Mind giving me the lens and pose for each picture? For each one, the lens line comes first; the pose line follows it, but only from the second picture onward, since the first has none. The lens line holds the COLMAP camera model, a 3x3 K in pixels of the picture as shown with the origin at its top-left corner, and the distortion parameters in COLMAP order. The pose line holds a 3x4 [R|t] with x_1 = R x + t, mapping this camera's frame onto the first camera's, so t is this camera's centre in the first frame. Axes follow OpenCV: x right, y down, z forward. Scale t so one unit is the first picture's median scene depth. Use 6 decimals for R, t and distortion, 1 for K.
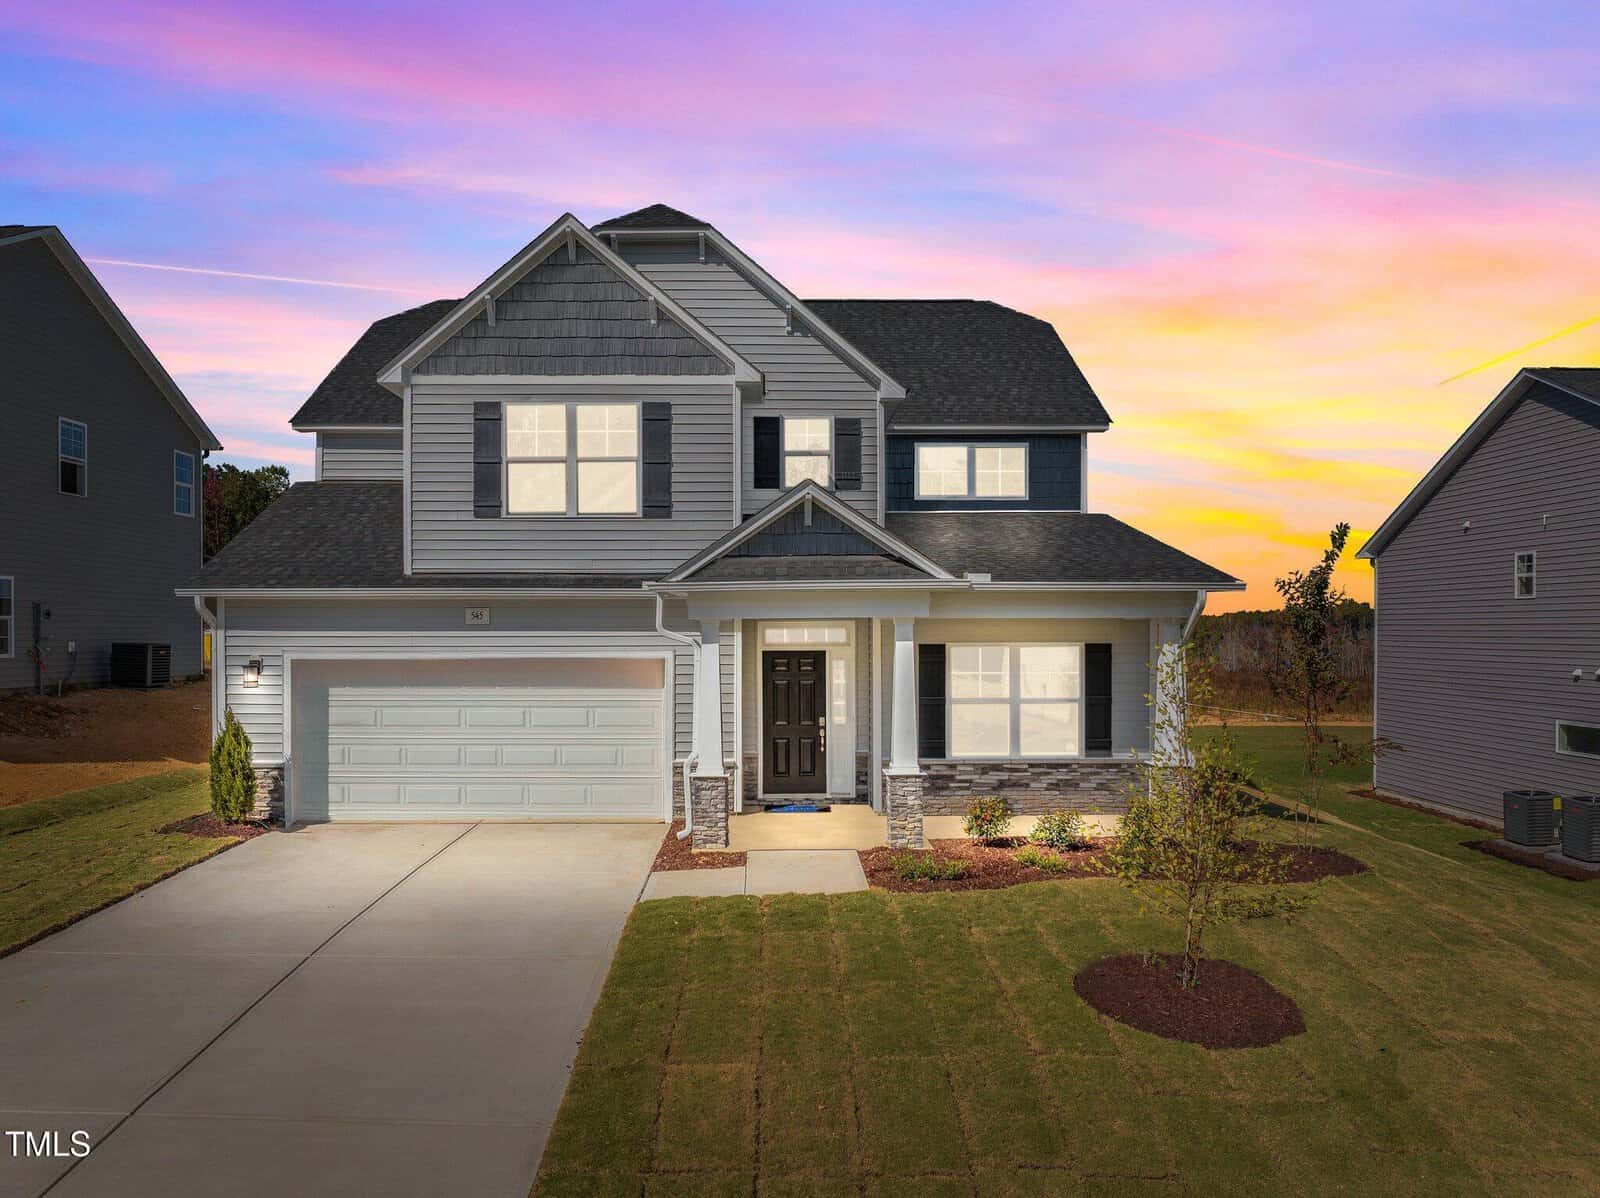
lens RADIAL K [[1385.2, 0, 795.9], [0, 1385.2, 609.8], [0, 0, 1]] dist [-0.084298, 0.048333]
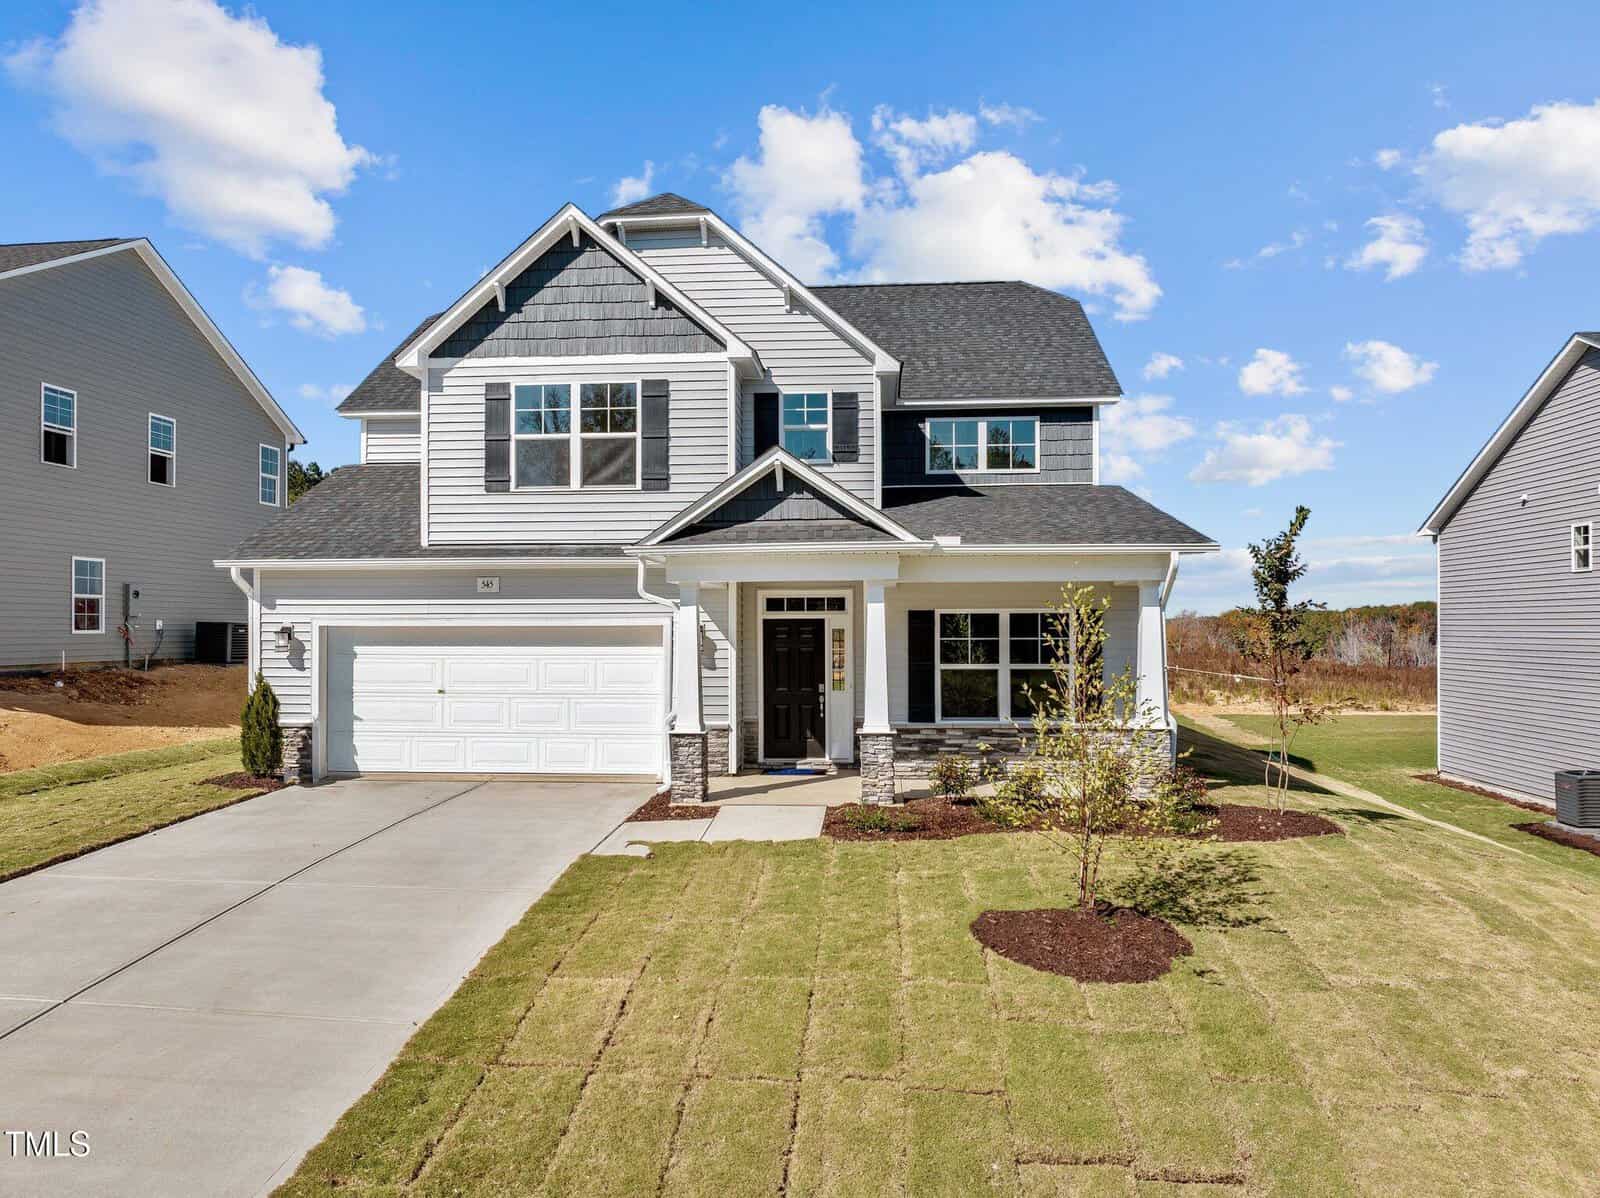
lens RADIAL K [[1385.2, 0, 803.4], [0, 1385.2, 595.0], [0, 0, 1]] dist [-0.084298, 0.048333]
pose [[0.993248, -0.004728, -0.115912, 0.136989], [0.002568, 0.999820, -0.018774, 0.034067], [0.115980, 0.018350, 0.993082, -0.023324]]
